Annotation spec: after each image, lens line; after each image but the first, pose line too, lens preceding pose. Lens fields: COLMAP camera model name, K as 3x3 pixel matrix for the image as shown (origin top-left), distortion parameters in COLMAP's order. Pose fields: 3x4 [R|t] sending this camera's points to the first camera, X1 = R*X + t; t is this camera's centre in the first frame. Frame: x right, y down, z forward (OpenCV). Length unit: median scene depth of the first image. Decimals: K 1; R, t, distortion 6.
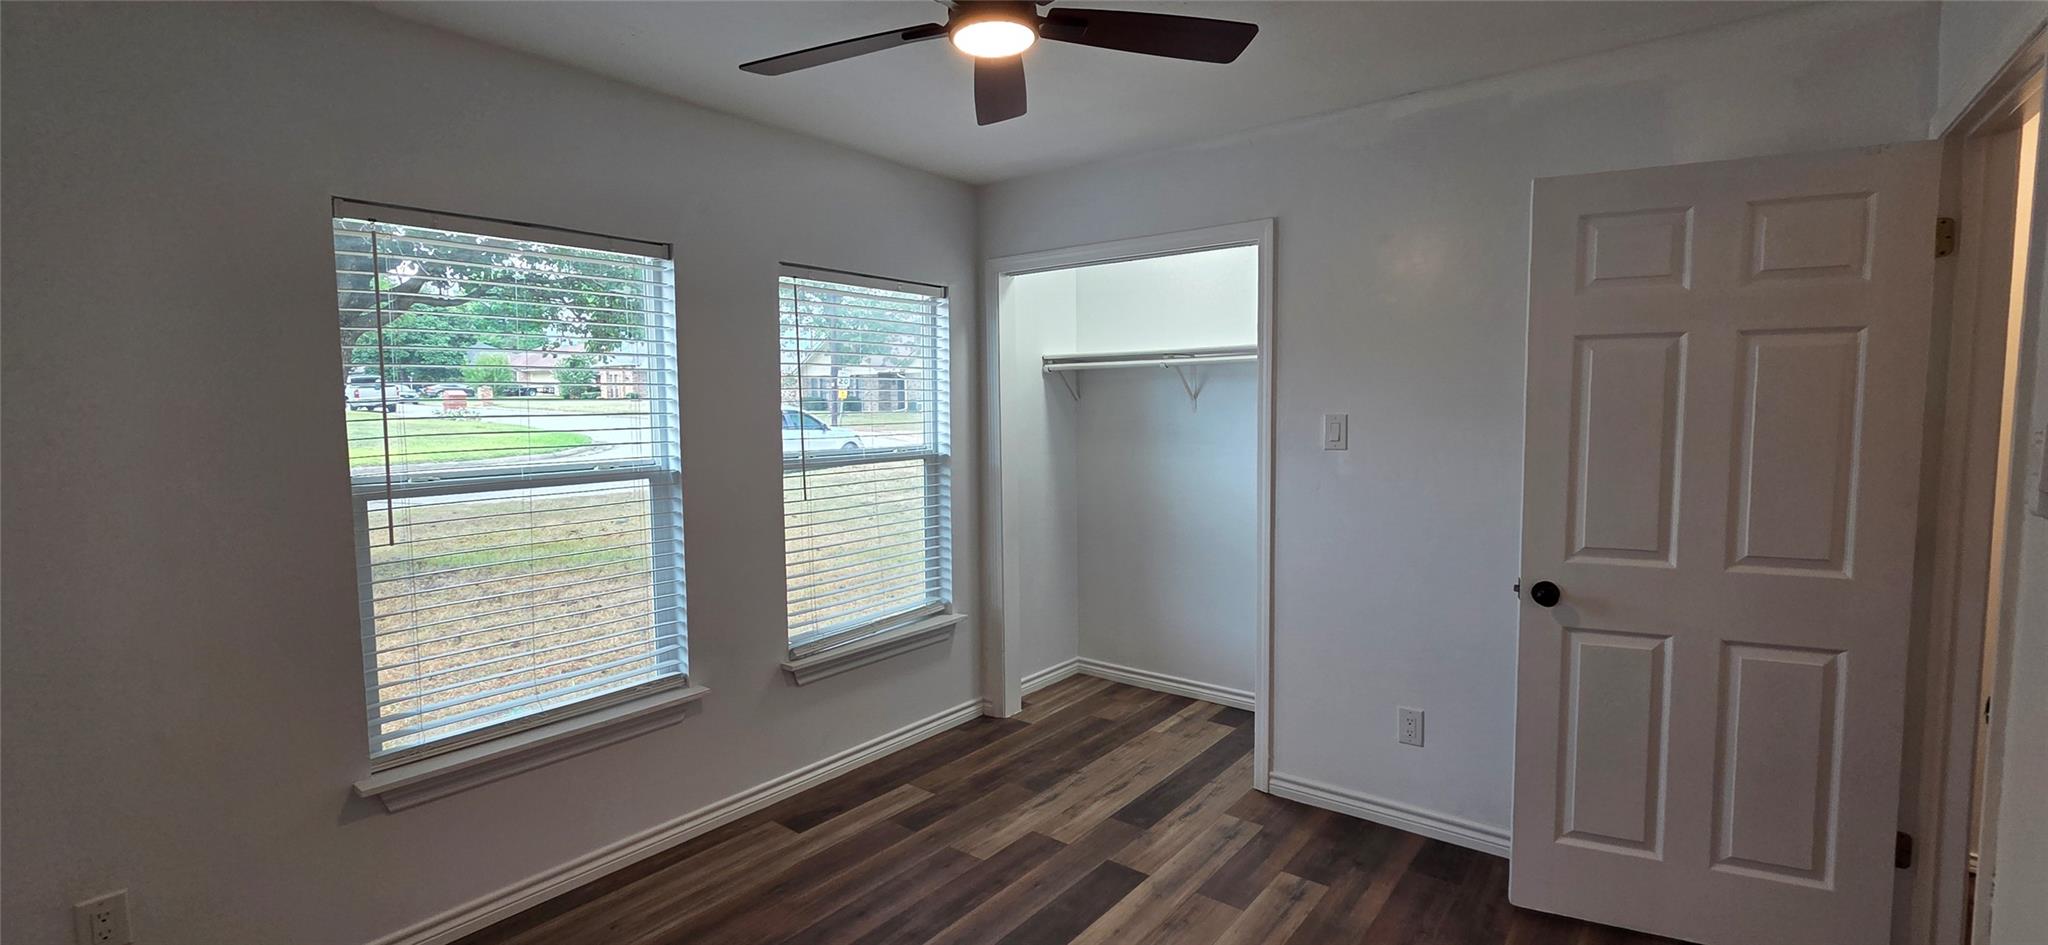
lens RADIAL K [[861.3, 0, 1028.1], [0, 861.3, 465.8], [0, 0, 1]] dist [-0.001071, 0.000211]
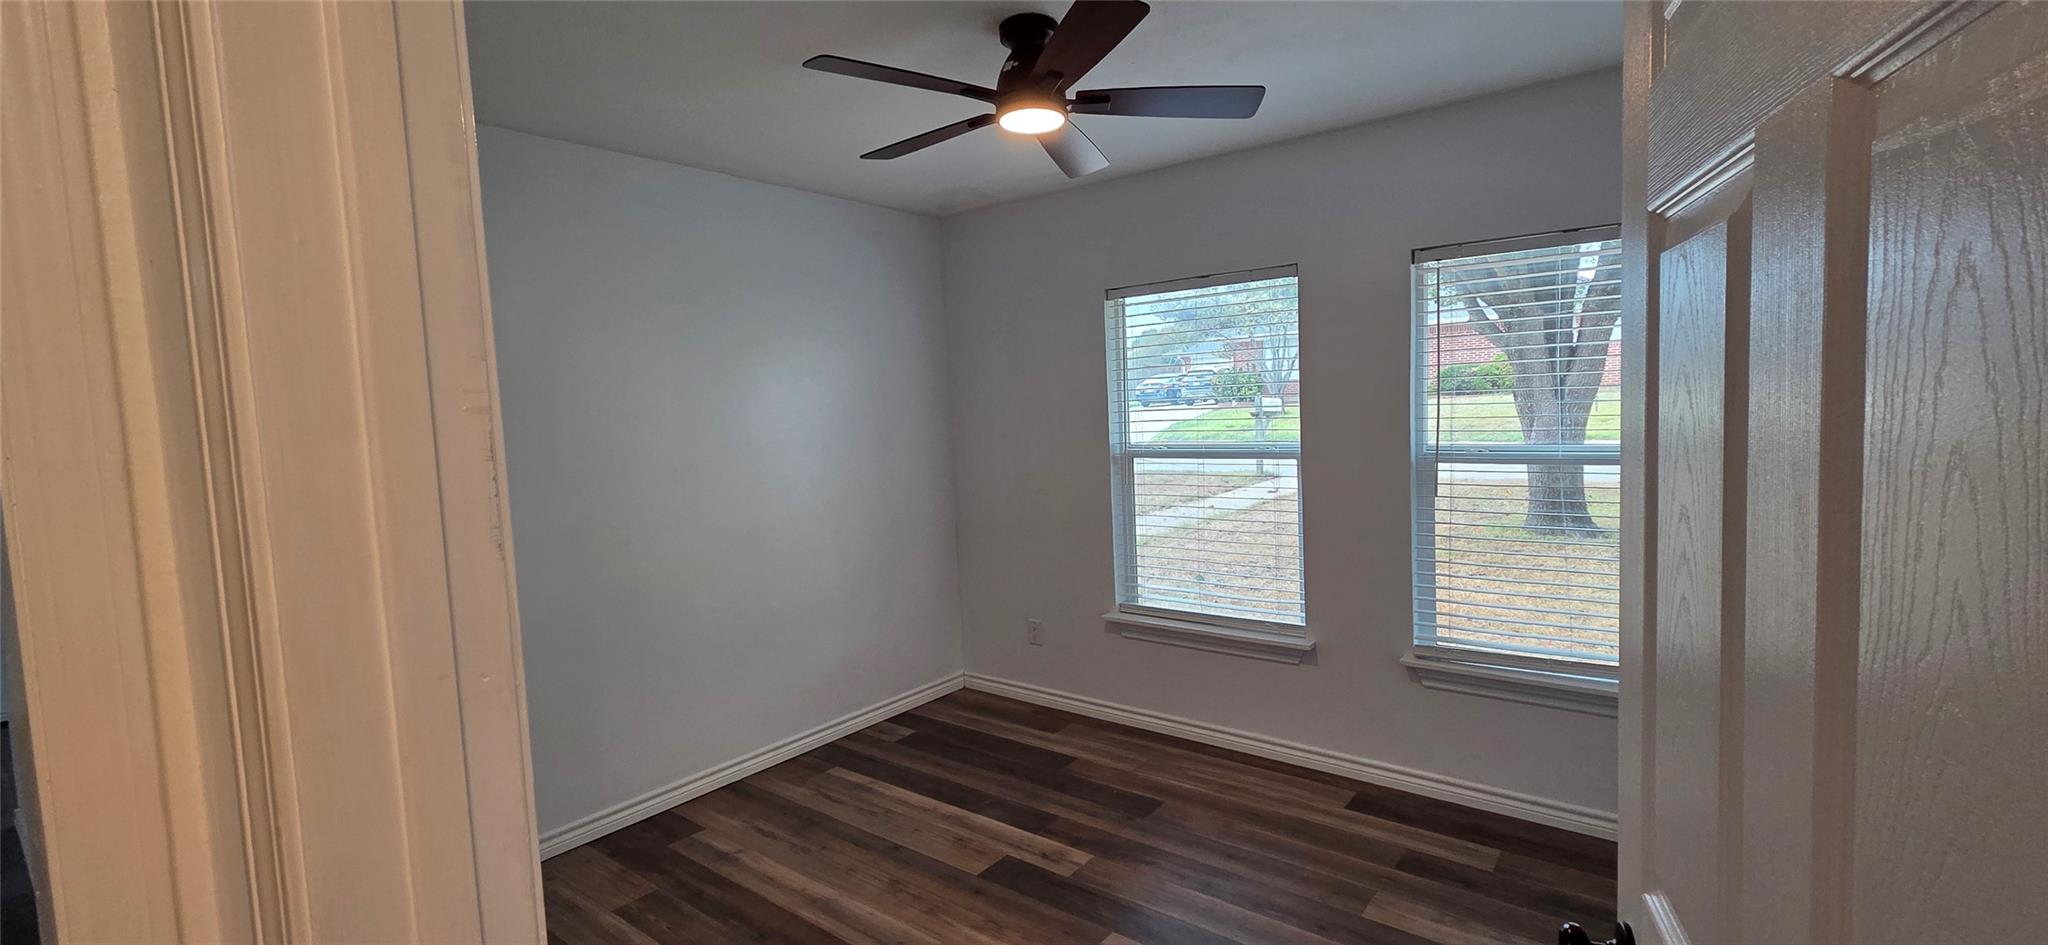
lens RADIAL K [[861.3, 0, 1028.1], [0, 861.3, 465.8], [0, 0, 1]] dist [-0.001071, 0.000211]
pose [[0.003955, 0.083832, -0.996472, 0.765174], [-0.028775, 0.996077, 0.083684, -0.066633], [0.999578, 0.028343, 0.006352, 0.616003]]
